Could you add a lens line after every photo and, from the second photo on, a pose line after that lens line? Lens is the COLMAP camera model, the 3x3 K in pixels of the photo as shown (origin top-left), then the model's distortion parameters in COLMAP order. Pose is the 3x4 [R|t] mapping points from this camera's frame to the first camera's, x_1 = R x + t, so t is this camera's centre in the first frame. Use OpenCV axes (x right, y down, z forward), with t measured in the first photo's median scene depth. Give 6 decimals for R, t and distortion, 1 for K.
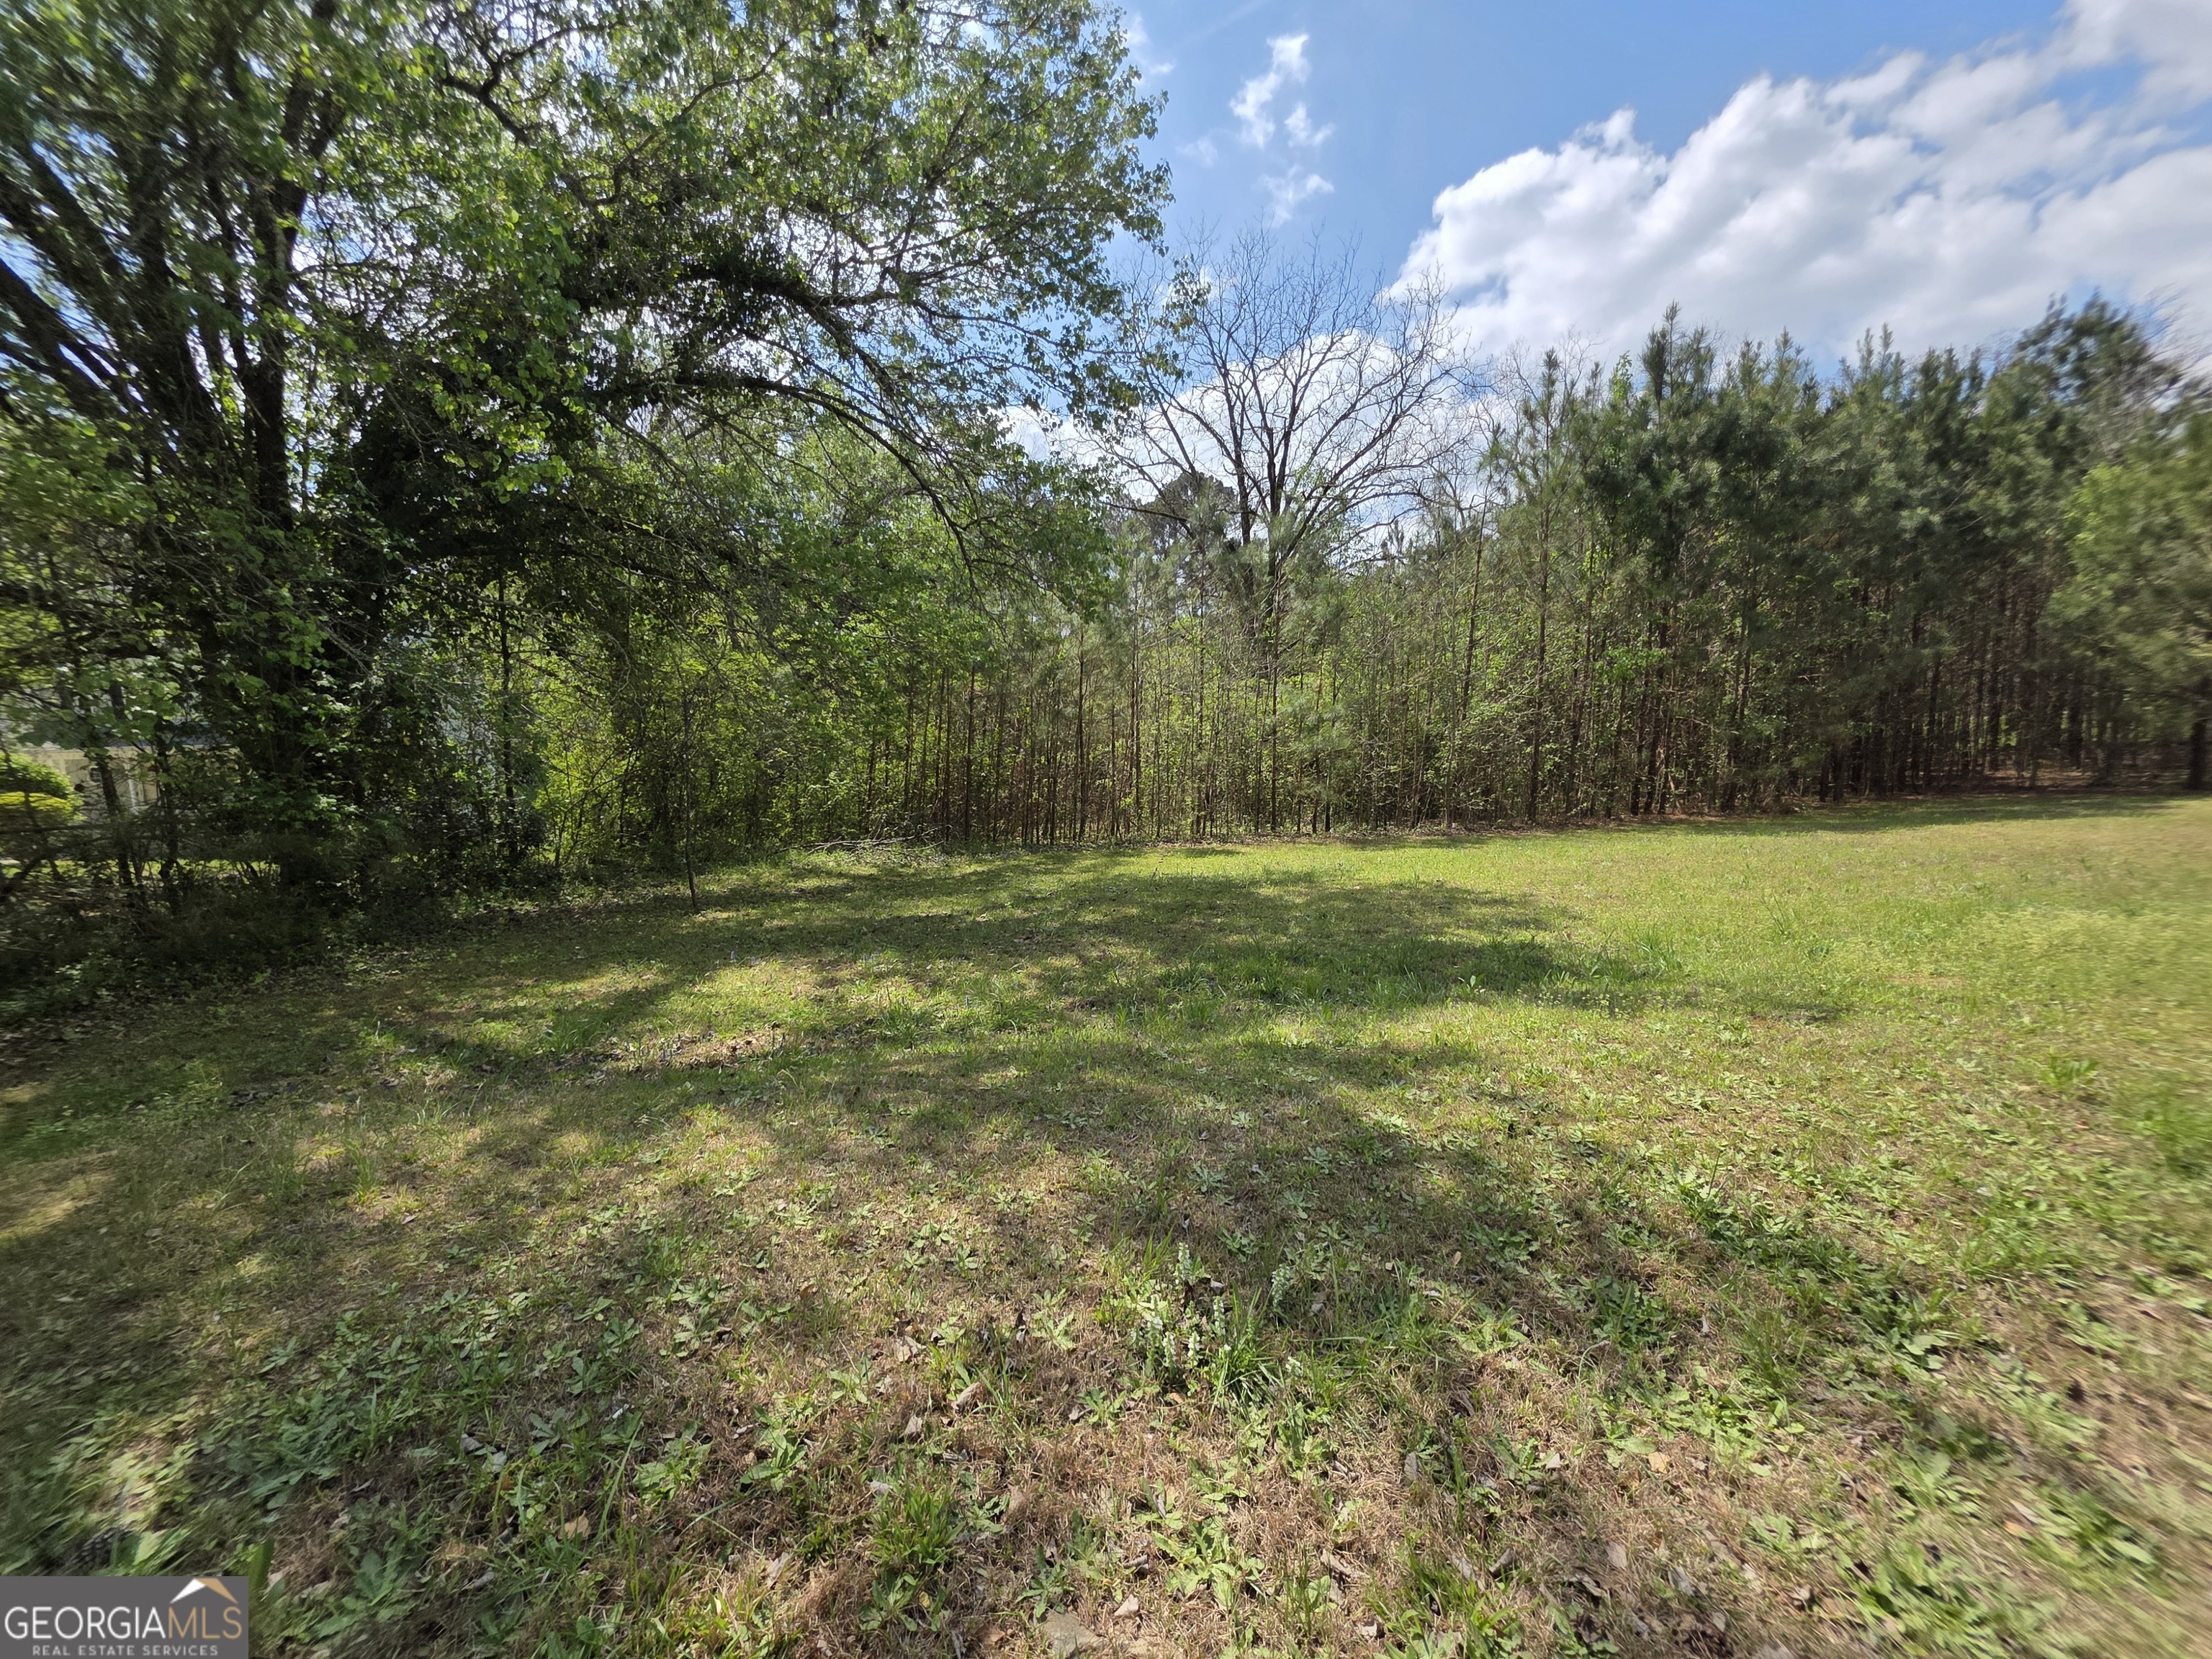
lens RADIAL K [[887.0, 0, 1110.4], [0, 887.0, 814.3], [0, 0, 1]] dist [0.001376, 0.000432]
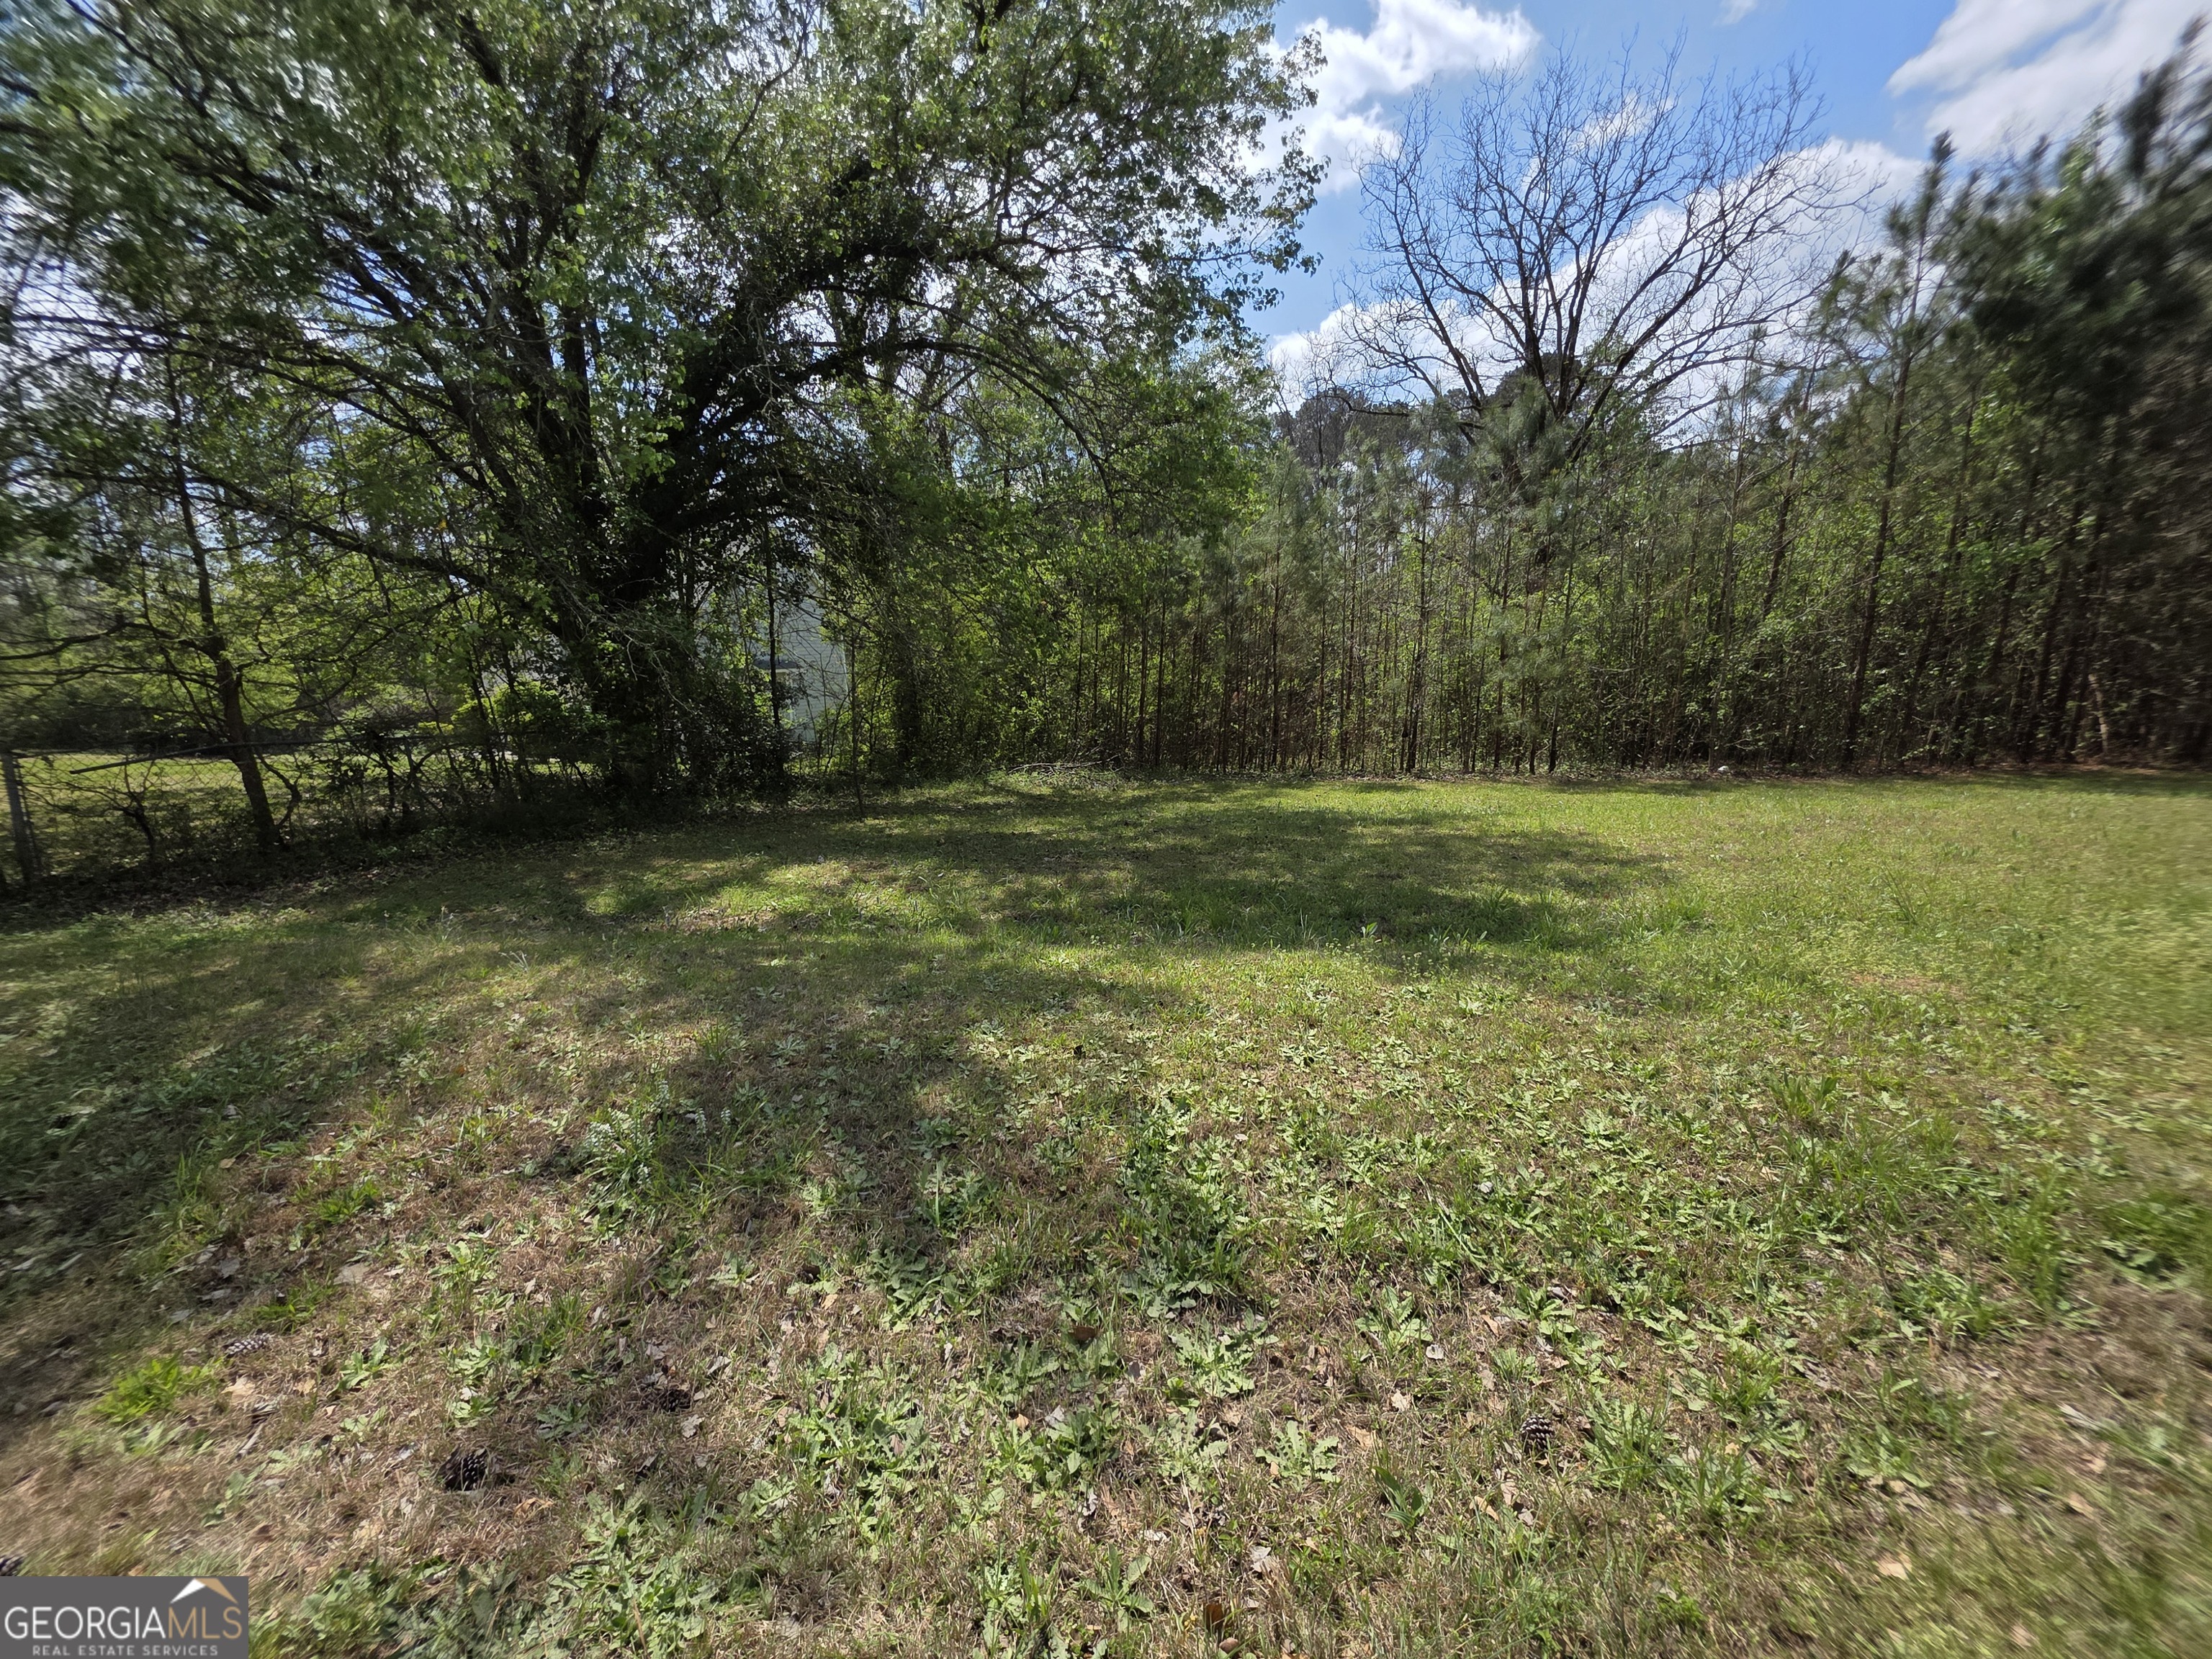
lens RADIAL K [[870.5, 0, 1106.0], [0, 870.5, 829.5], [0, 0, 1]] dist [0.001630, 0.000428]
pose [[0.932543, 0.059145, -0.356183, 0.224012], [-0.023070, 0.994237, 0.104695, -0.004798], [0.360322, -0.089415, 0.928533, 0.022821]]
